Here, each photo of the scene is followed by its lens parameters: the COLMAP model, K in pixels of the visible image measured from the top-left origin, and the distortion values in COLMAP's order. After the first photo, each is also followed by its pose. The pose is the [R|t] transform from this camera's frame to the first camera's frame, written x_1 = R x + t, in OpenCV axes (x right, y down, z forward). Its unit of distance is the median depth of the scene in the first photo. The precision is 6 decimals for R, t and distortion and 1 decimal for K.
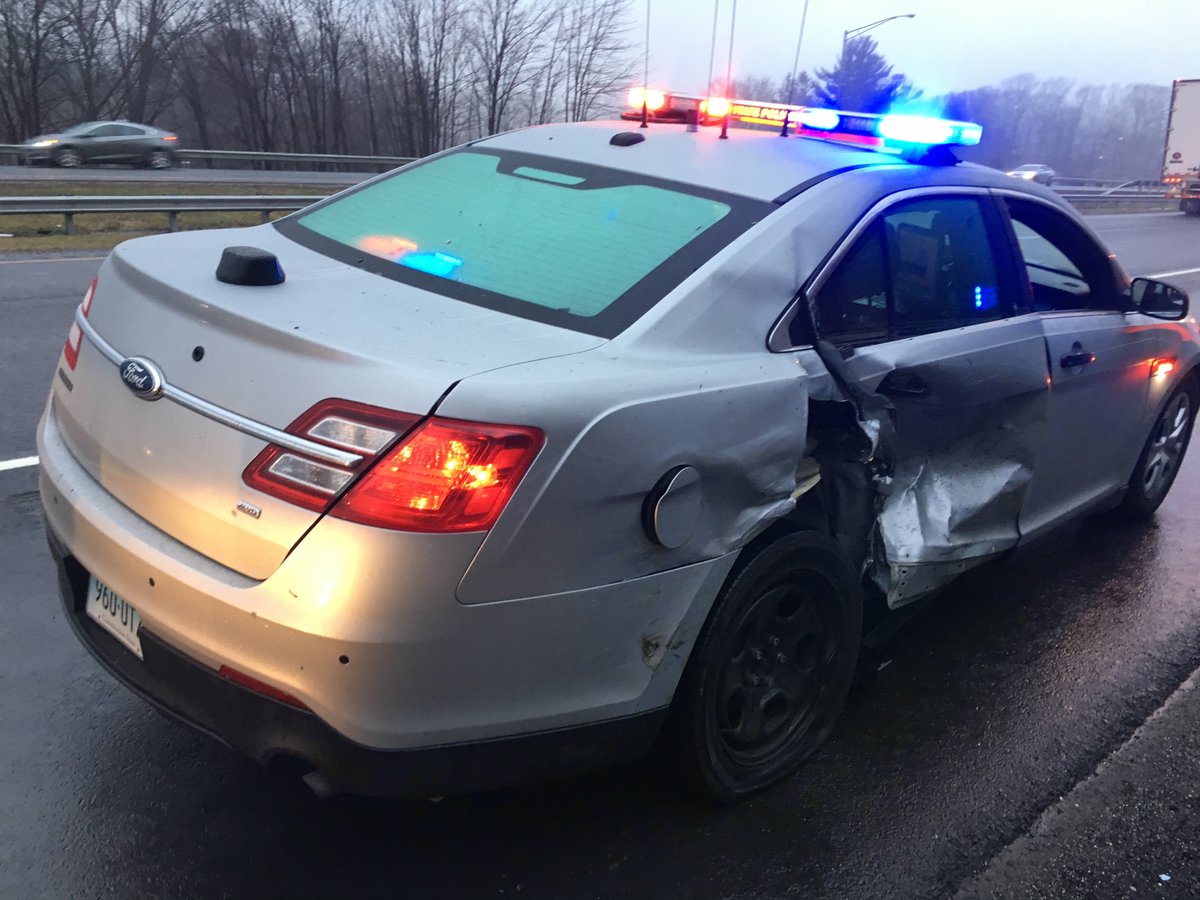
lens RADIAL K [[966.8, 0, 600.0], [0, 966.8, 450.0], [0, 0, 1]] dist [-0.001642, 0.001130]
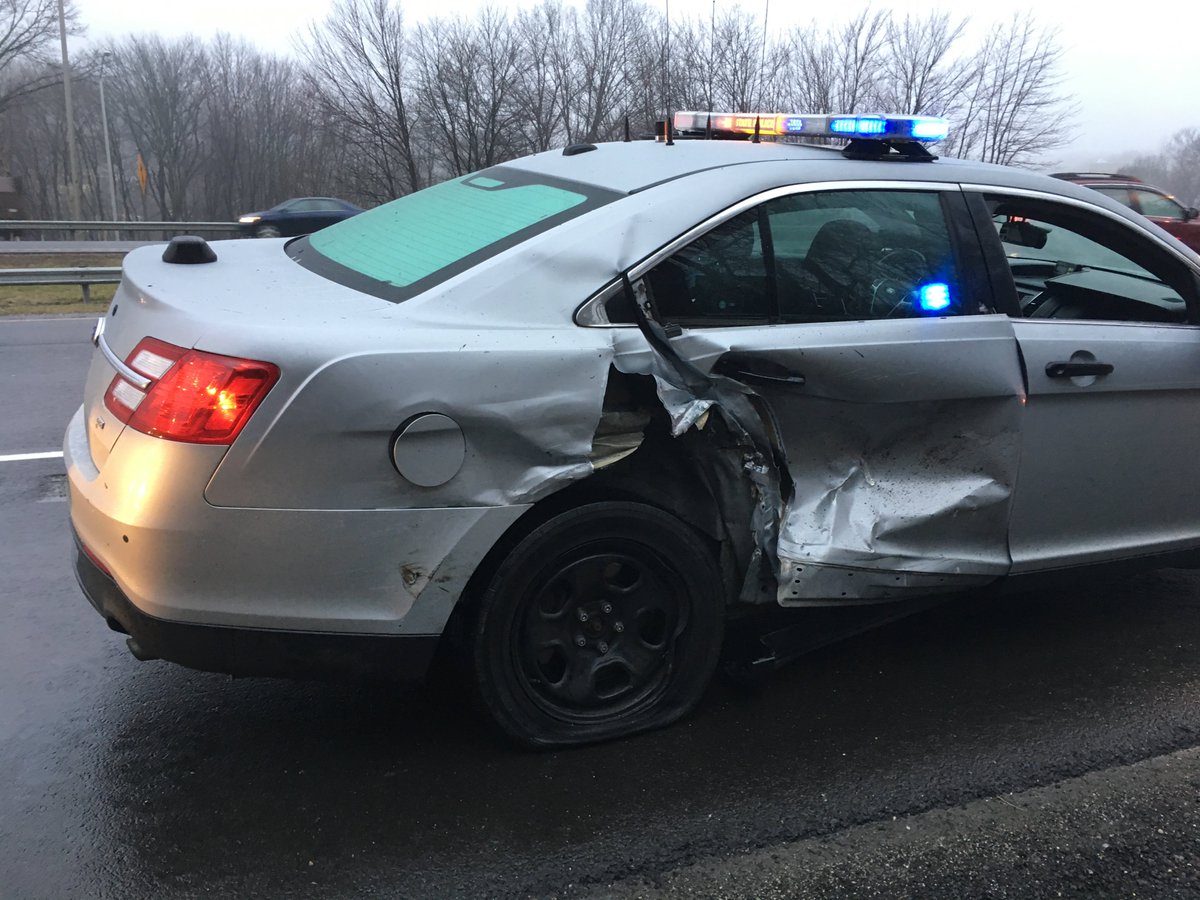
lens RADIAL K [[957.7, 0, 600.0], [0, 957.7, 450.0], [0, 0, 1]] dist [0.011836, 0.001827]
pose [[0.932714, 0.059545, -0.355667, 0.562070], [-0.080488, 0.995768, -0.044364, 0.078566], [0.351520, 0.070006, 0.933559, 0.020860]]
